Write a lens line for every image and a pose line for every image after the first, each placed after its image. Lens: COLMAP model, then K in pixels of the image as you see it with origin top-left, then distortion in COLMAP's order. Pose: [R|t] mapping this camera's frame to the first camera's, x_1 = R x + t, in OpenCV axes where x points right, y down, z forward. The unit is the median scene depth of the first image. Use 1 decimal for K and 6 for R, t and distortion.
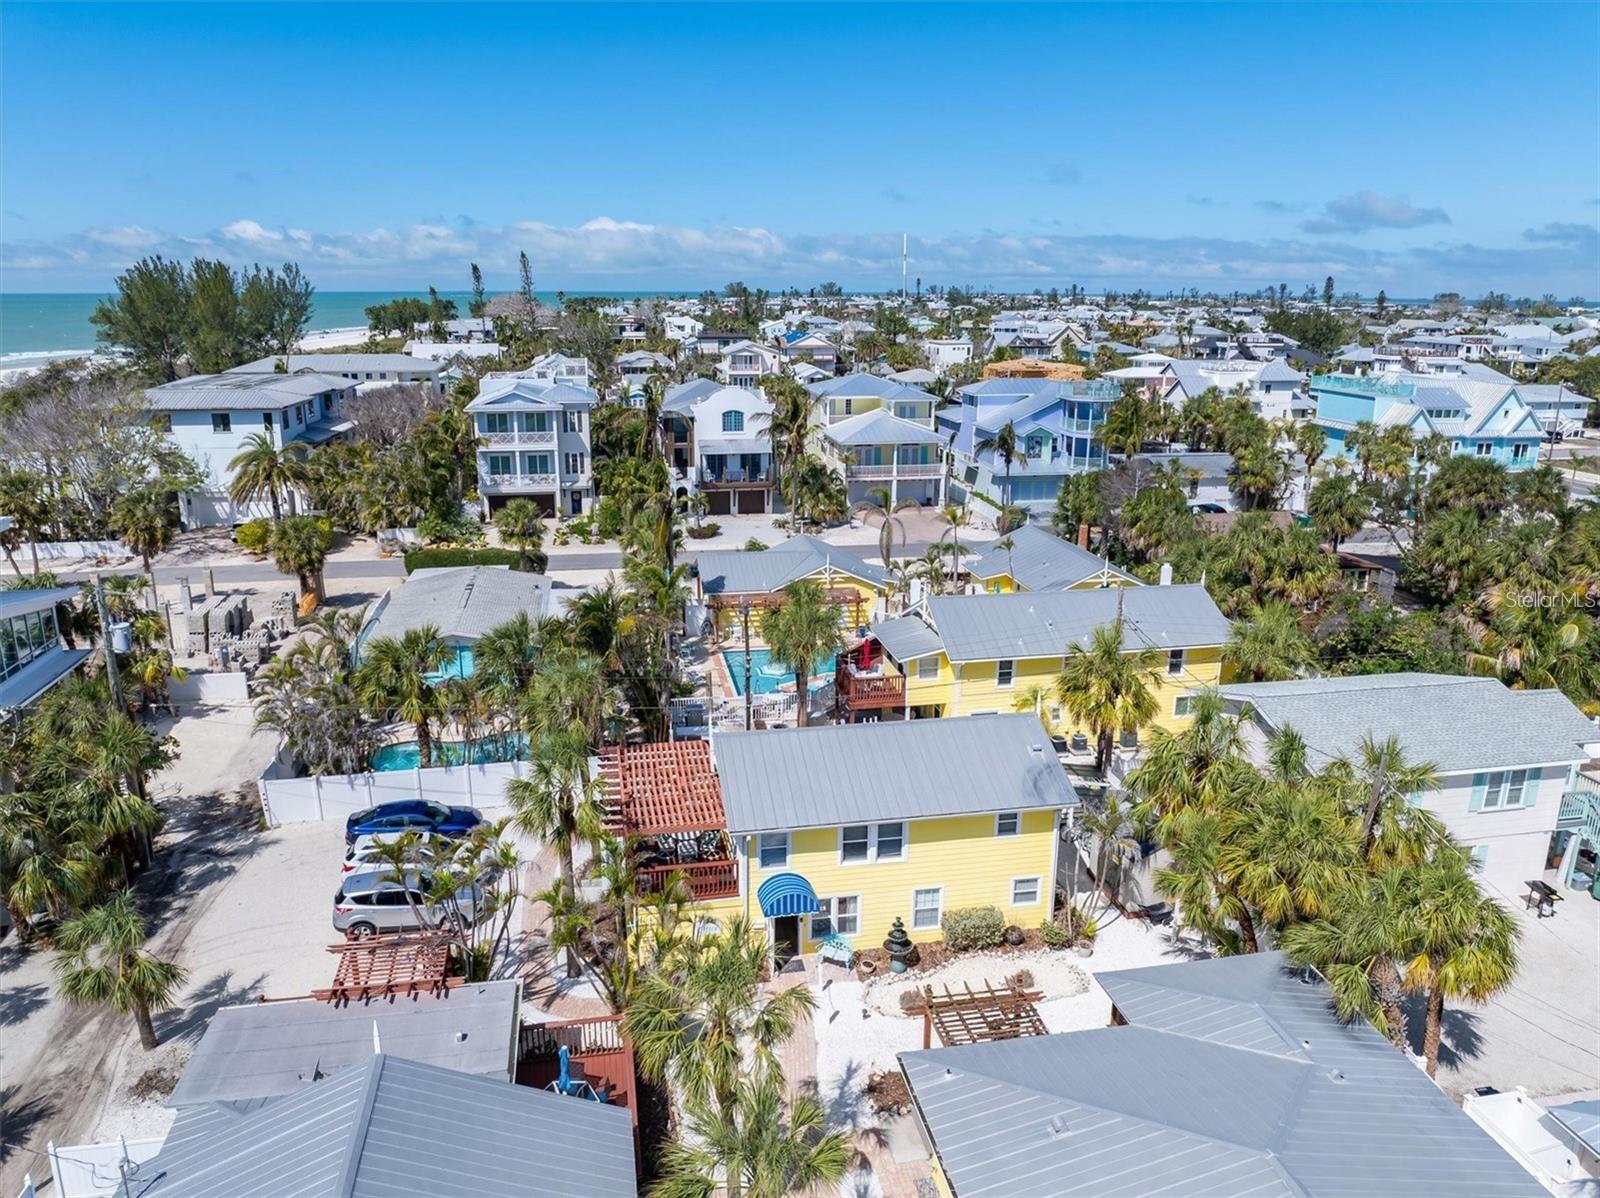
lens RADIAL K [[1123.8, 0, 800.0], [0, 1123.8, 599.0], [0, 0, 1]] dist [-0.025041, -0.021432]
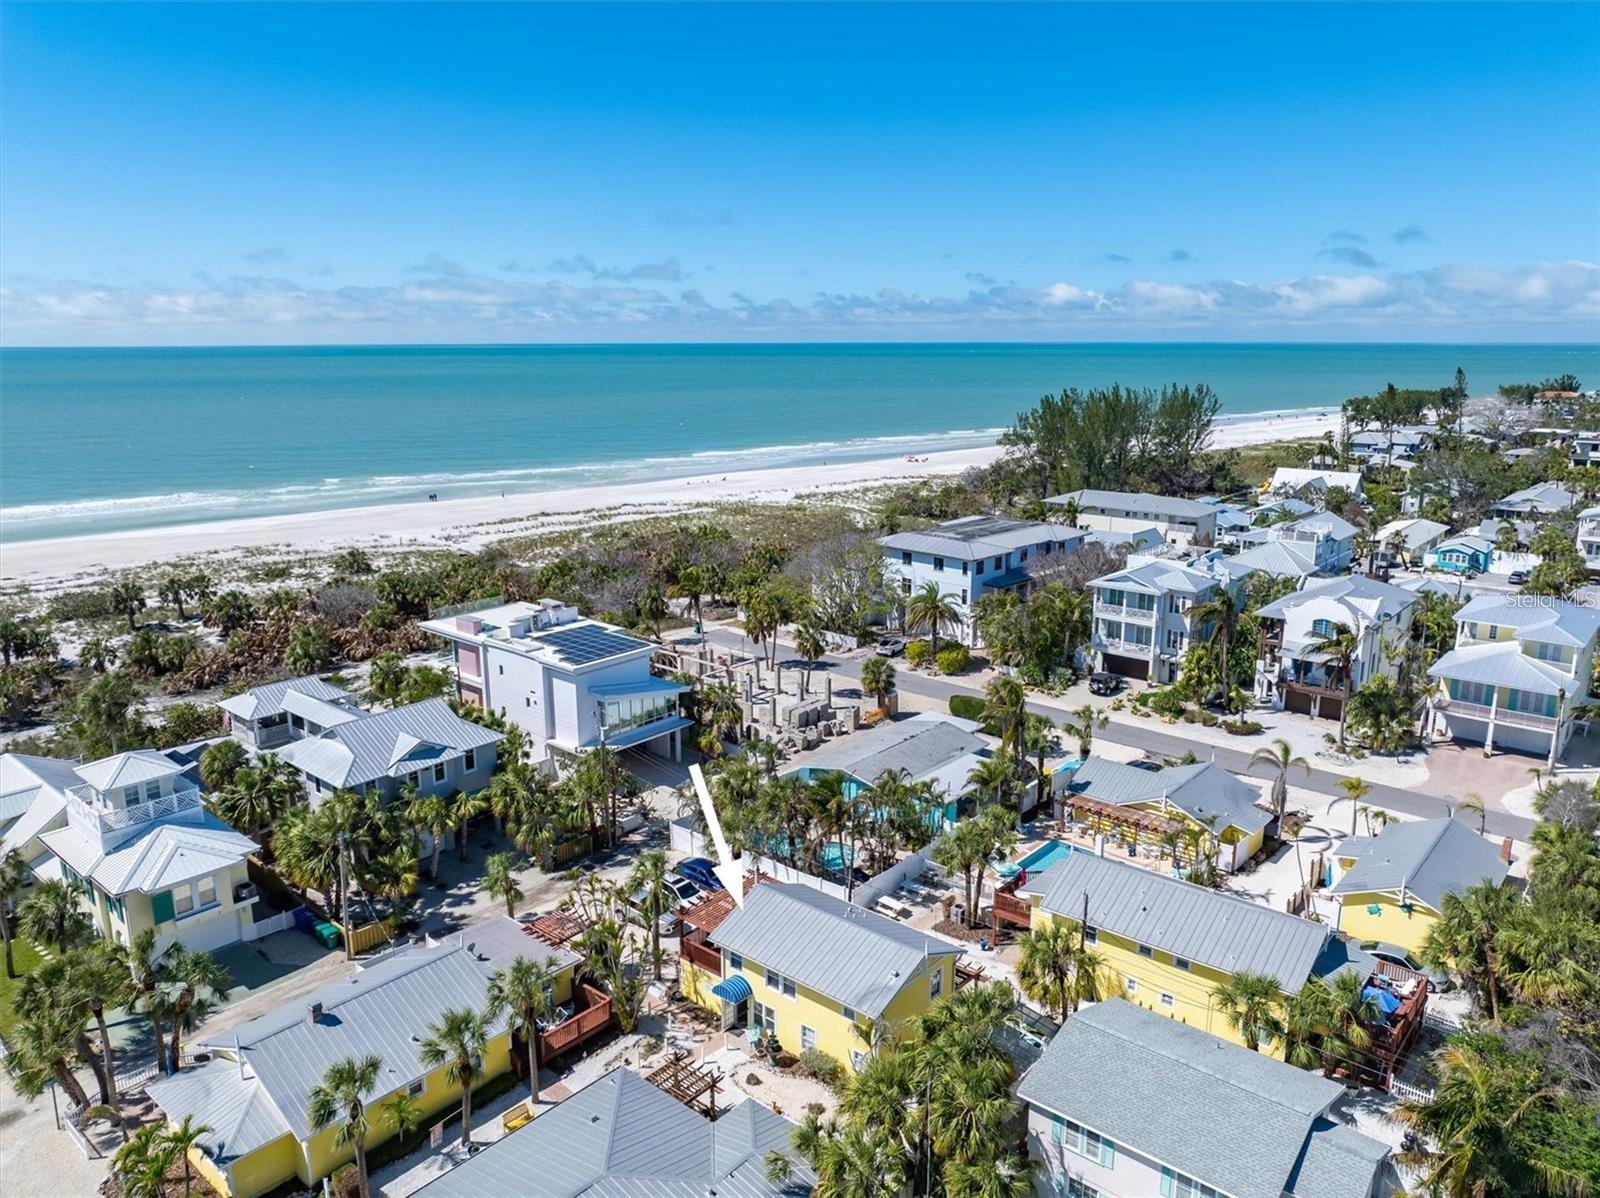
lens RADIAL K [[1119.0, 0, 804.4], [0, 1119.0, 599.5], [0, 0, 1]] dist [-0.014401, -0.002959]
pose [[0.625046, 0.169772, -0.761902, 0.466246], [-0.201317, 0.978102, 0.052791, -0.158975], [0.754181, 0.120387, 0.645537, -0.032611]]
